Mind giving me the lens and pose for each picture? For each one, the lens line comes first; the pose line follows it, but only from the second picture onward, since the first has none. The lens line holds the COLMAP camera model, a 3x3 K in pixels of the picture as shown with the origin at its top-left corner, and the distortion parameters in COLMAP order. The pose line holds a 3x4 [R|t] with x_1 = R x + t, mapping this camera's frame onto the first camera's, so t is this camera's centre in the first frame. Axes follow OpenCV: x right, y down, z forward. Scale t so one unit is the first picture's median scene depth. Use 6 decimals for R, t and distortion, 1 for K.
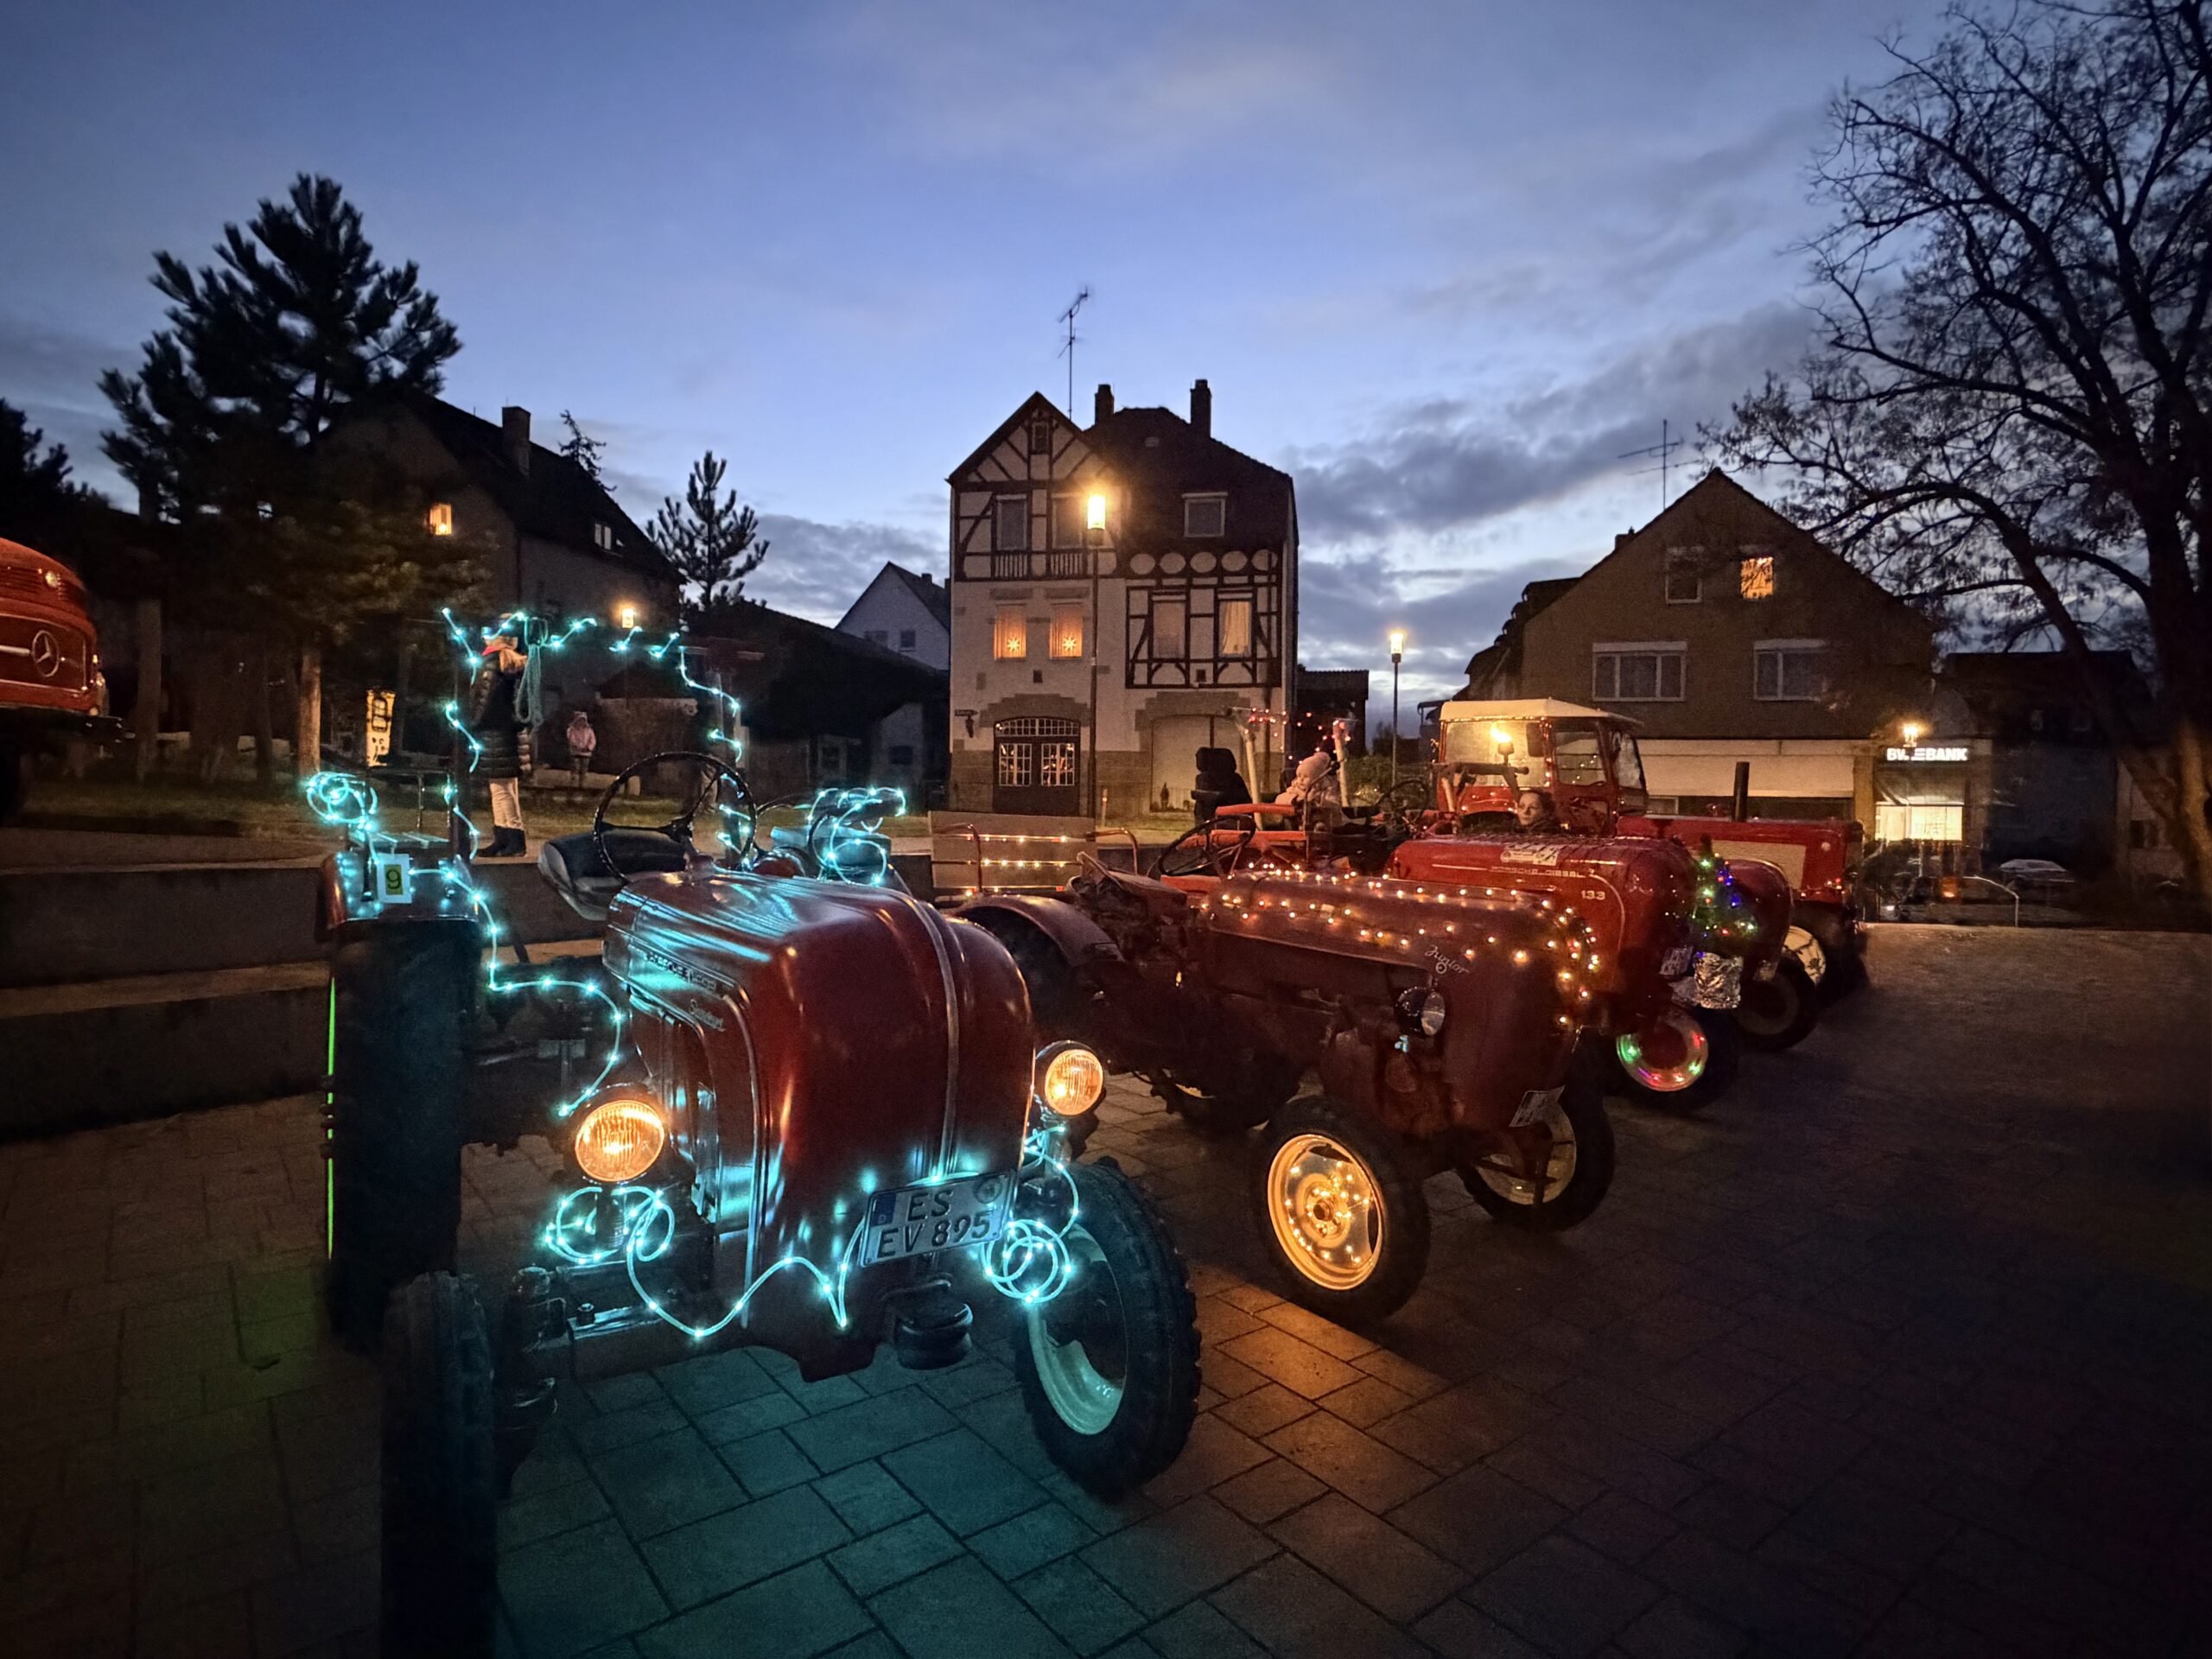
lens RADIAL K [[1164.6, 0, 1106.0], [0, 1164.6, 829.5], [0, 0, 1]] dist [-0.001974, 0.001013]
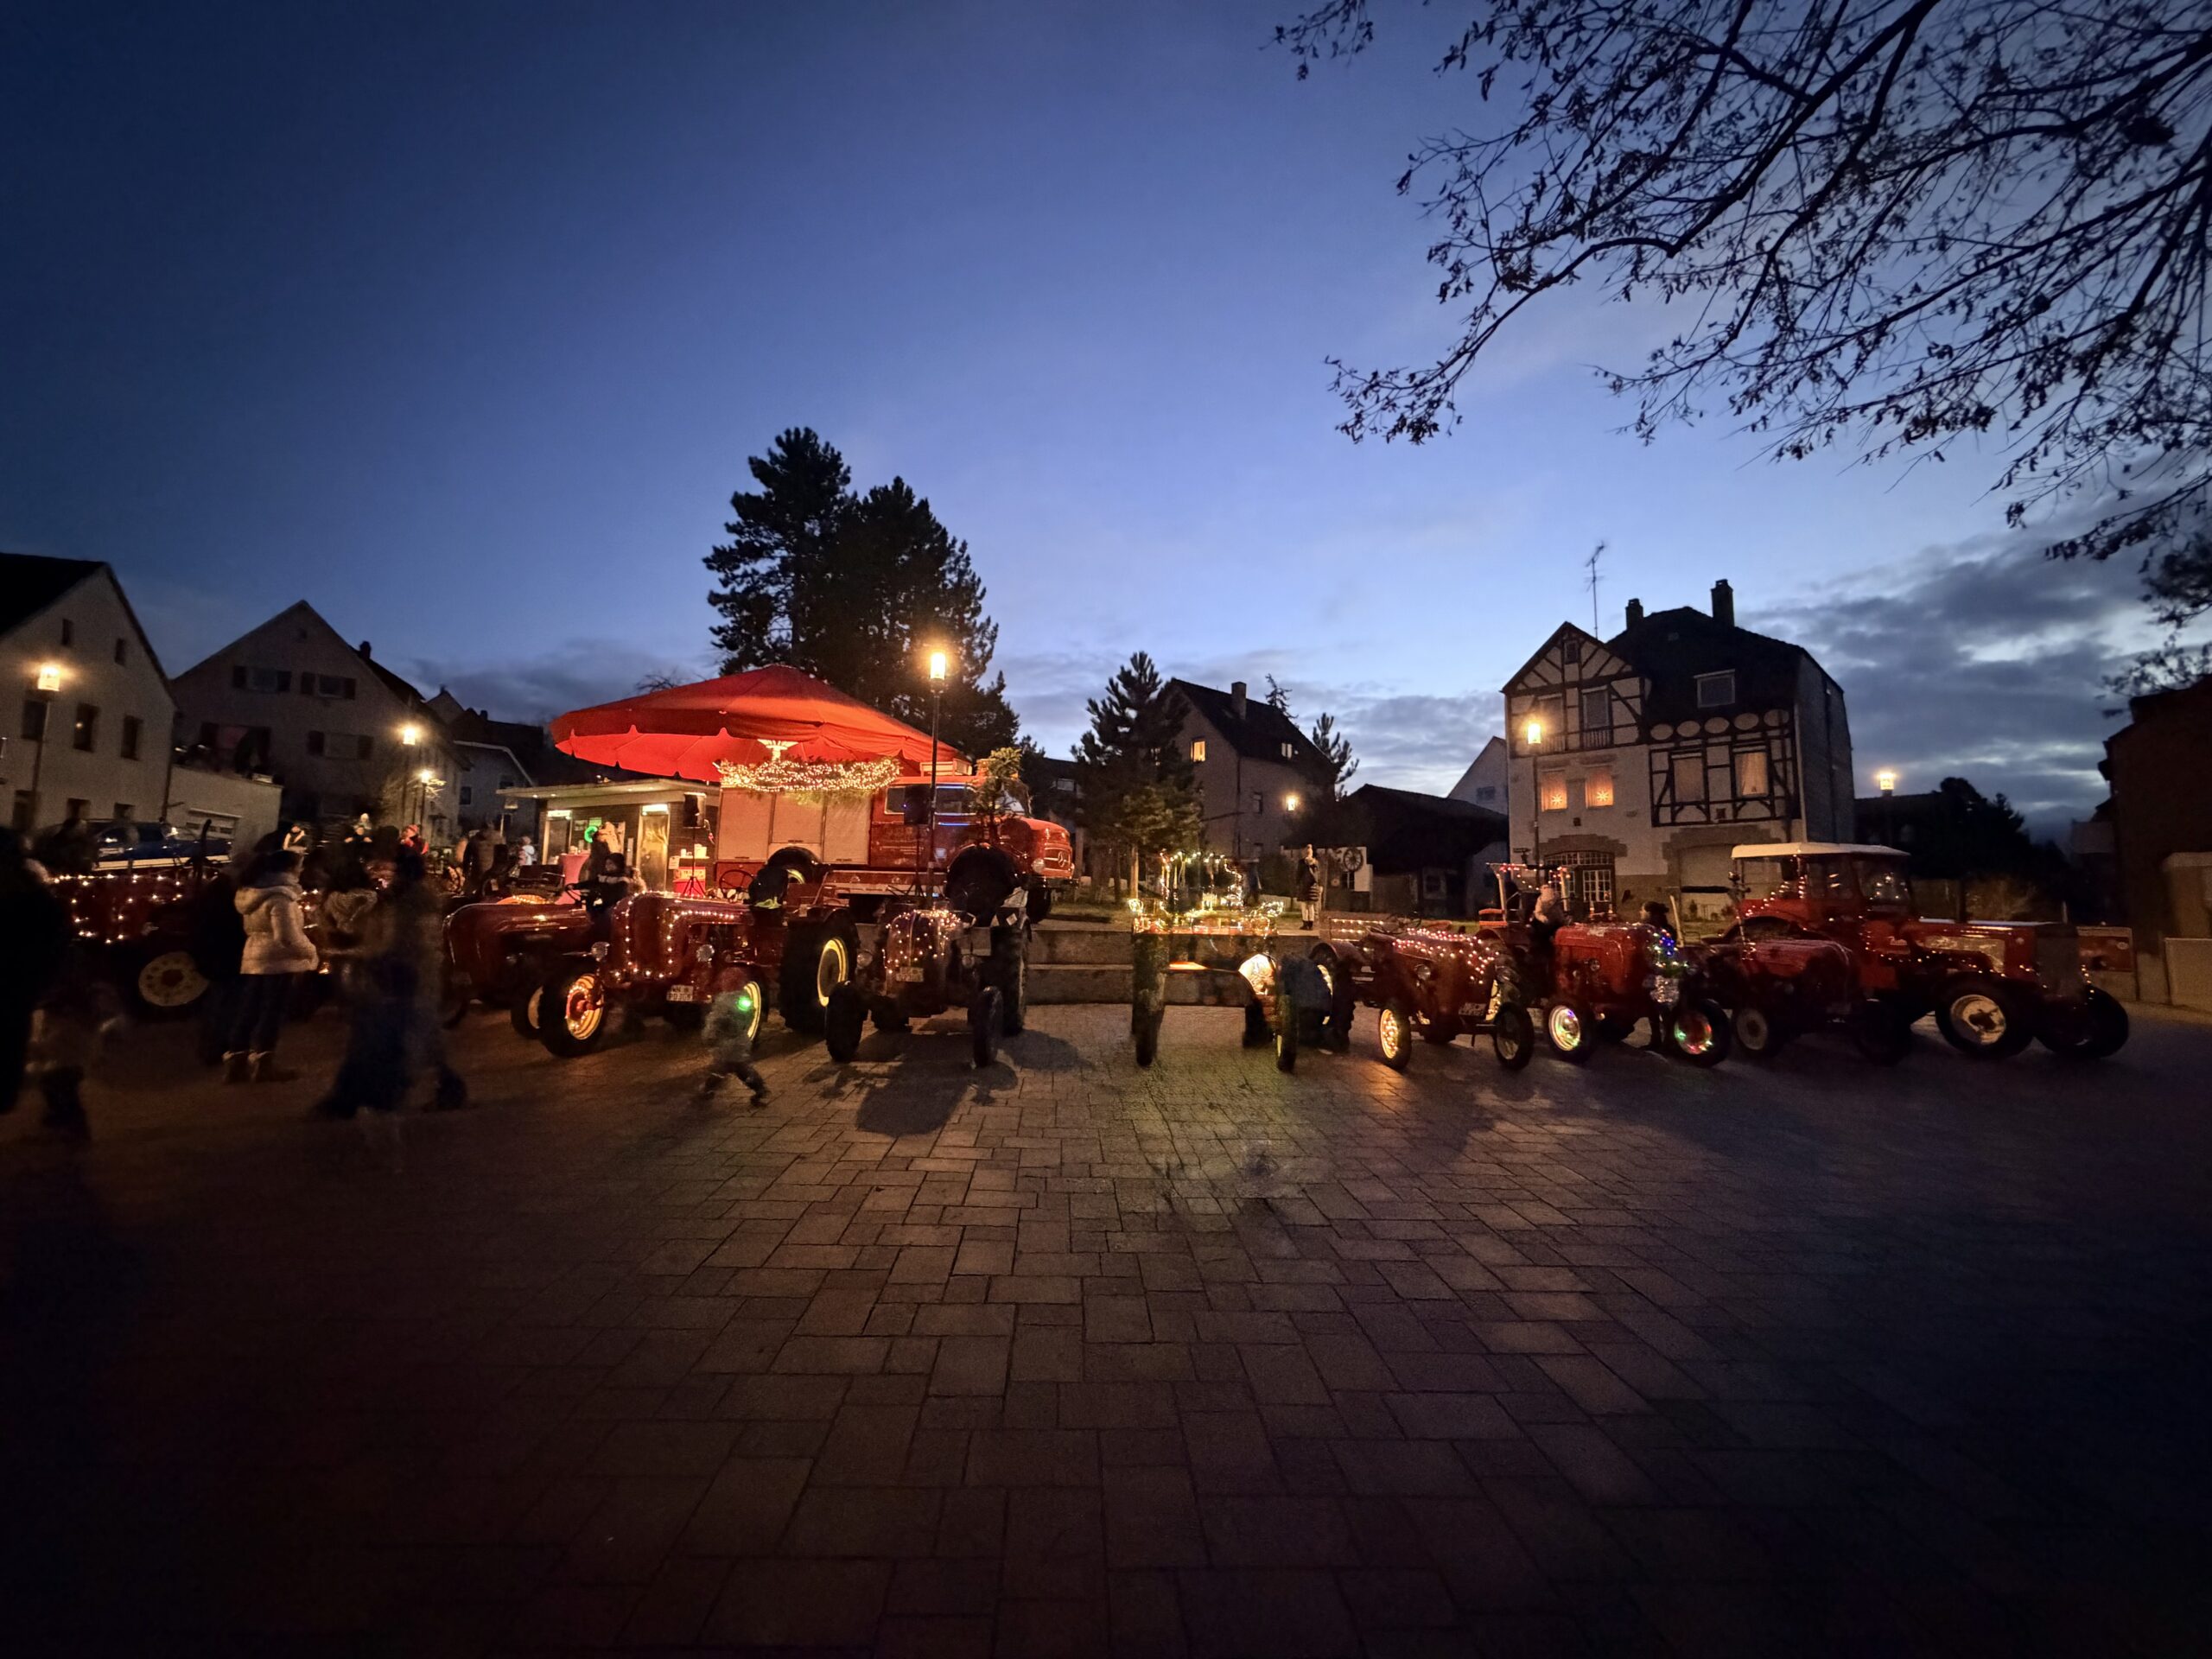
lens RADIAL K [[877.1, 0, 1106.0], [0, 877.1, 829.5], [0, 0, 1]] dist [0.000379, 0.000010]
pose [[0.804597, -0.053865, -0.591374, 0.106638], [-0.018239, 0.993166, -0.115277, 0.006505], [0.593542, 0.103537, 0.798116, -0.150789]]
